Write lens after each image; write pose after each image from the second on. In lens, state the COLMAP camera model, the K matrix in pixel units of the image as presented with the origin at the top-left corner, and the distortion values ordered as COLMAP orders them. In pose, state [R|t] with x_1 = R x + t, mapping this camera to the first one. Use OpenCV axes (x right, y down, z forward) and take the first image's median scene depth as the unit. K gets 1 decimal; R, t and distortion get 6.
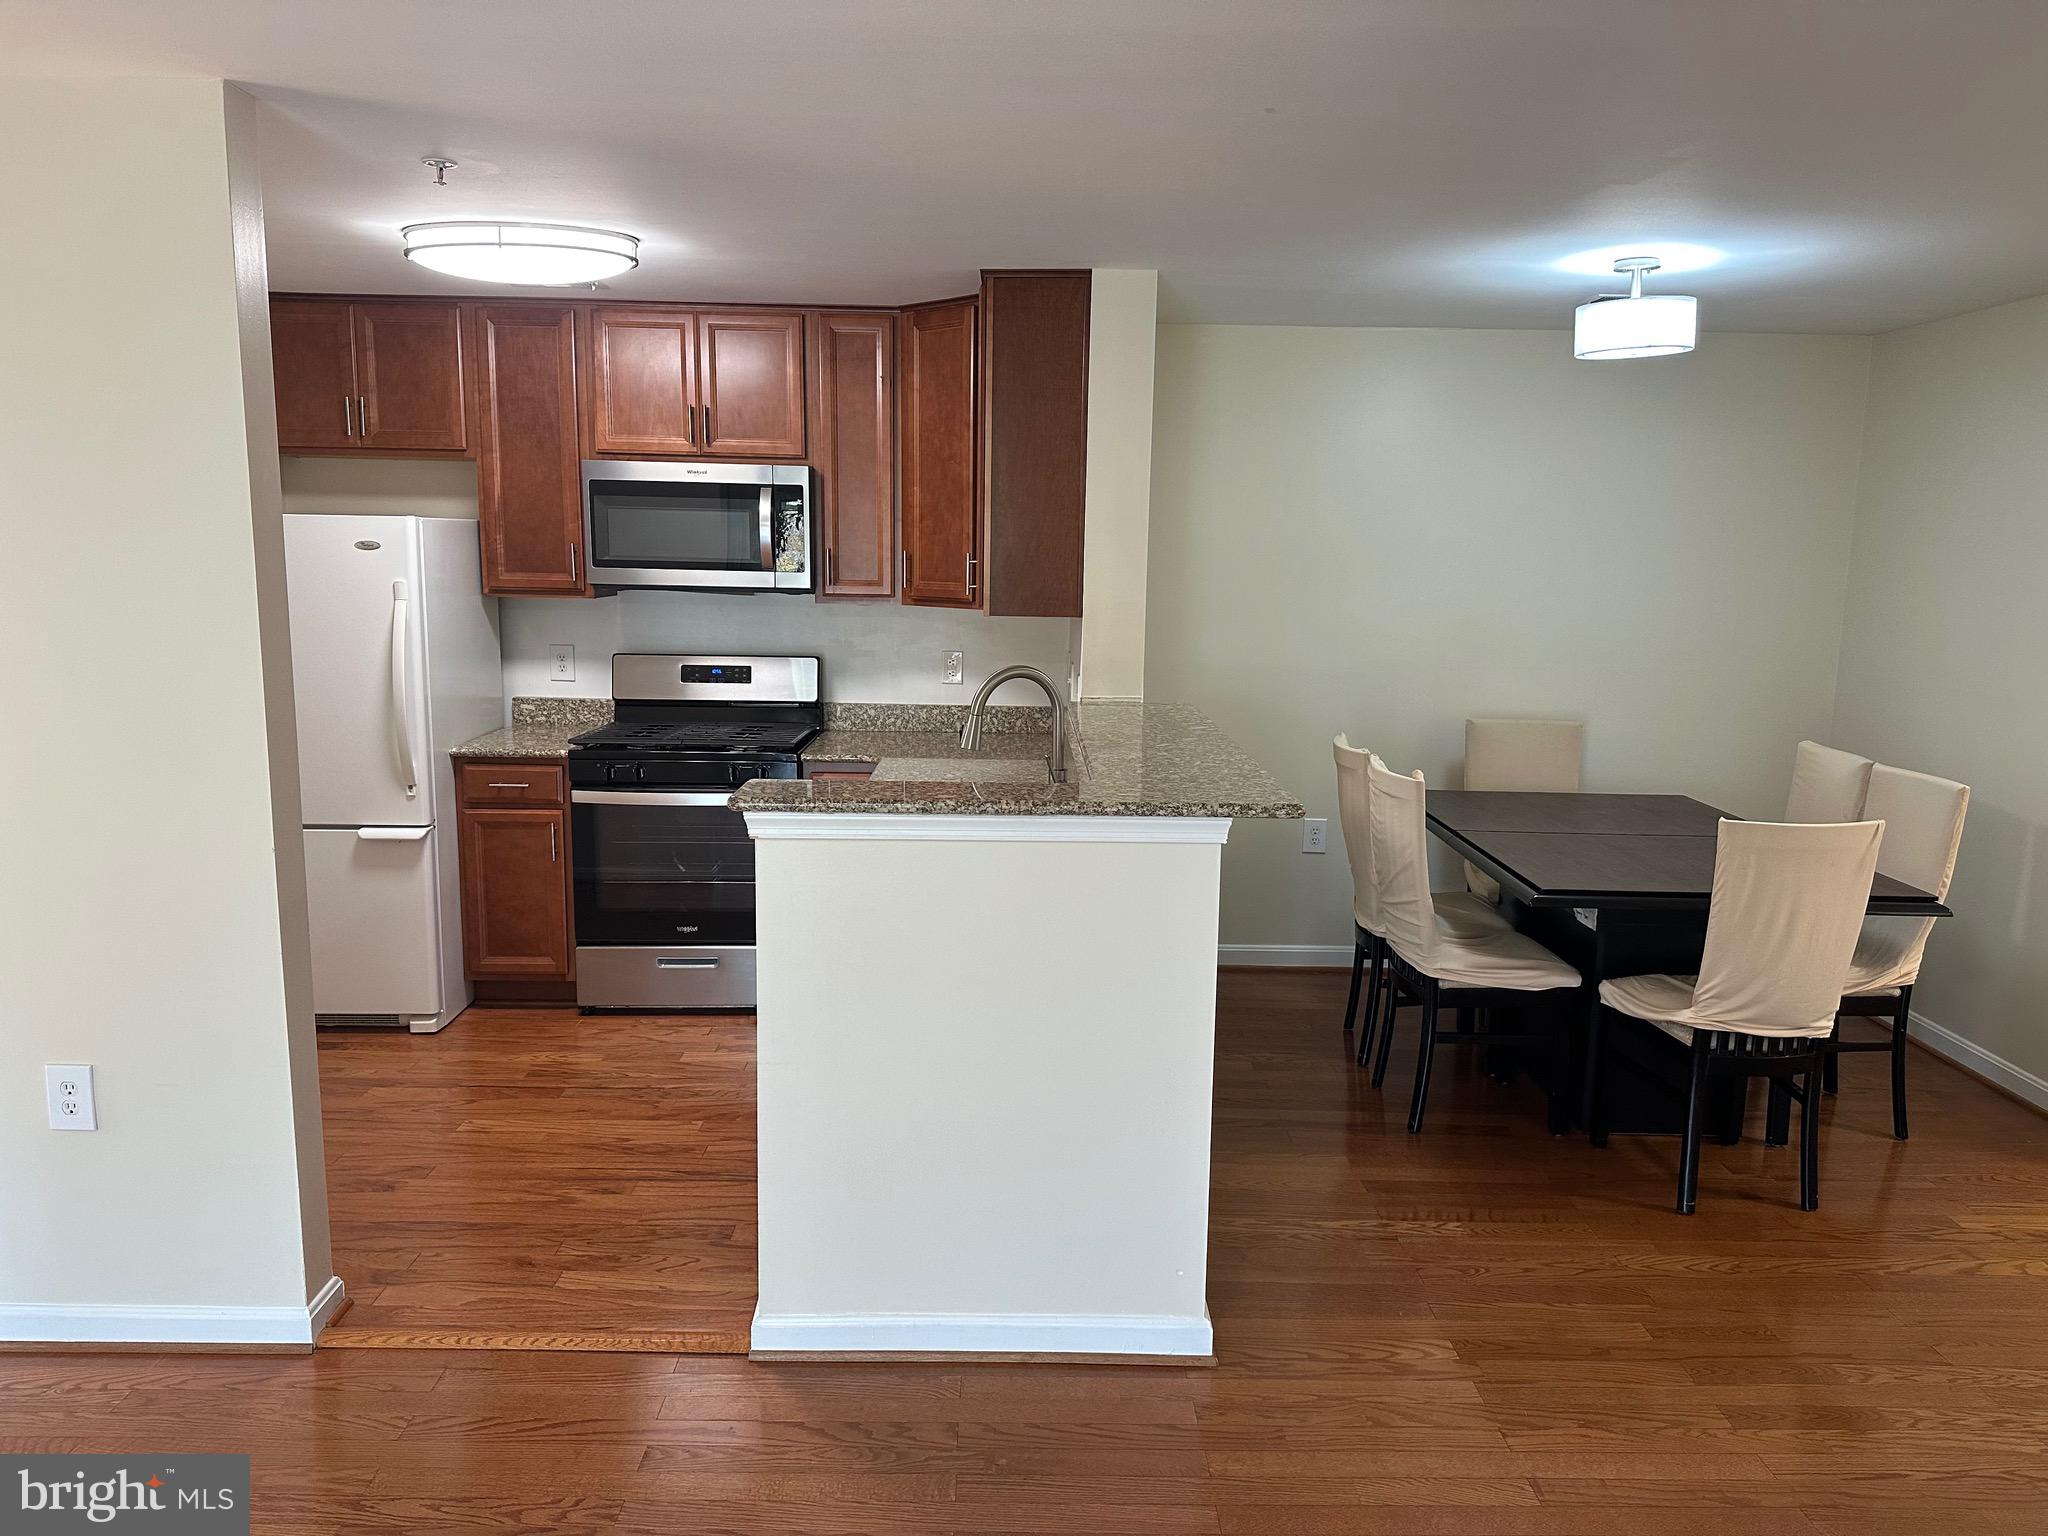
lens RADIAL K [[1459.0, 0, 1024.0], [0, 1459.0, 768.0], [0, 0, 1]] dist [0.010537, -0.040777]
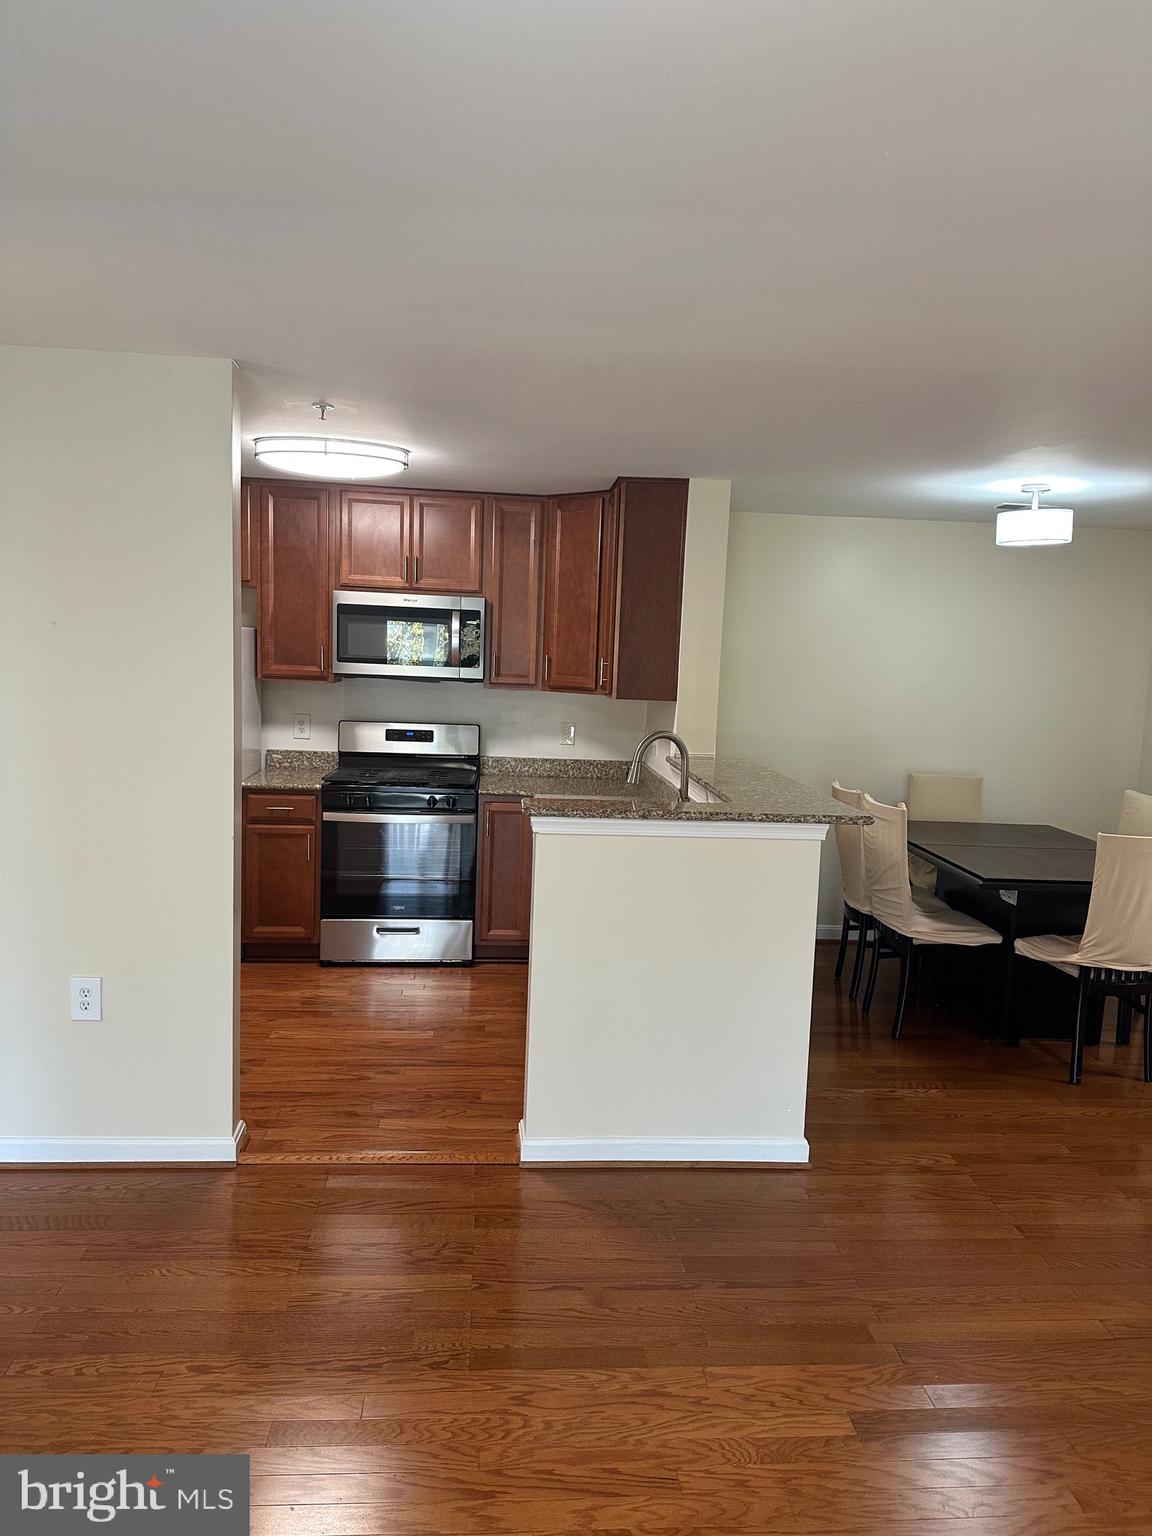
lens RADIAL K [[1094.3, 0, 576.0], [0, 1094.3, 768.0], [0, 0, 1]] dist [0.010537, -0.040777]
pose [[0.997452, 0.014641, 0.069827, -0.156189], [-0.011543, 0.998940, -0.044567, 0.019940], [-0.070405, 0.043648, 0.996563, -0.142763]]
